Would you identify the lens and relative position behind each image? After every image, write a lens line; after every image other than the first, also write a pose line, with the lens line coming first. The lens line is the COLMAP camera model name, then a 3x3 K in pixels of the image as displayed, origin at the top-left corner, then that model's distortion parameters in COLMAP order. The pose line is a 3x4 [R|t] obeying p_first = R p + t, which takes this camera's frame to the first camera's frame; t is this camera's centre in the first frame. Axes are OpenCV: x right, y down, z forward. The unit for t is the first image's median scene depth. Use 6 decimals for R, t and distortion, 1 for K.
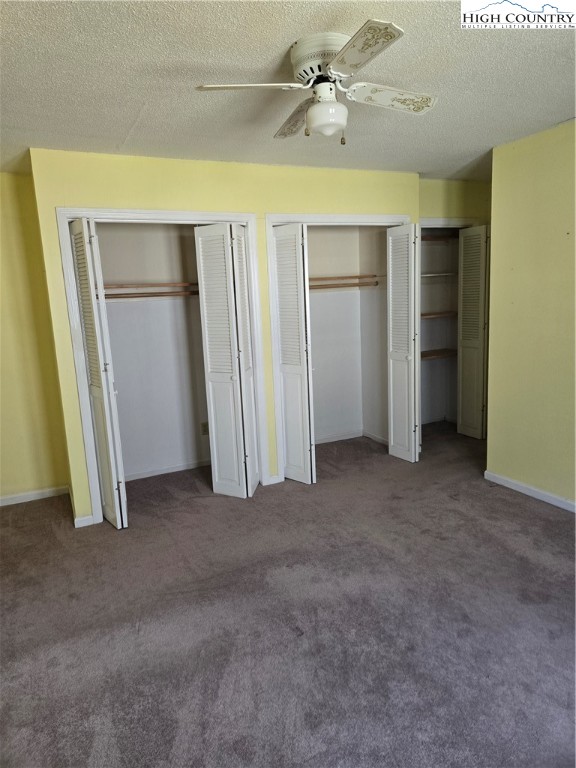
lens RADIAL K [[524.2, 0, 288.0], [0, 524.2, 384.0], [0, 0, 1]] dist [0.051512, -0.002179]
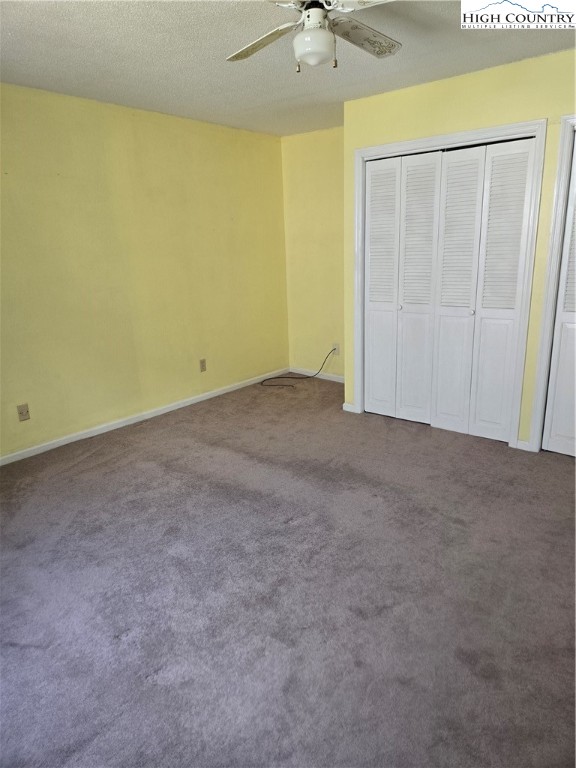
lens RADIAL K [[524.2, 0, 288.0], [0, 524.2, 384.0], [0, 0, 1]] dist [0.051512, -0.002179]
pose [[0.409549, 0.279379, -0.868457, 0.771274], [-0.154164, 0.959458, 0.235953, -0.085869], [0.899168, 0.037251, 0.436015, 0.379726]]
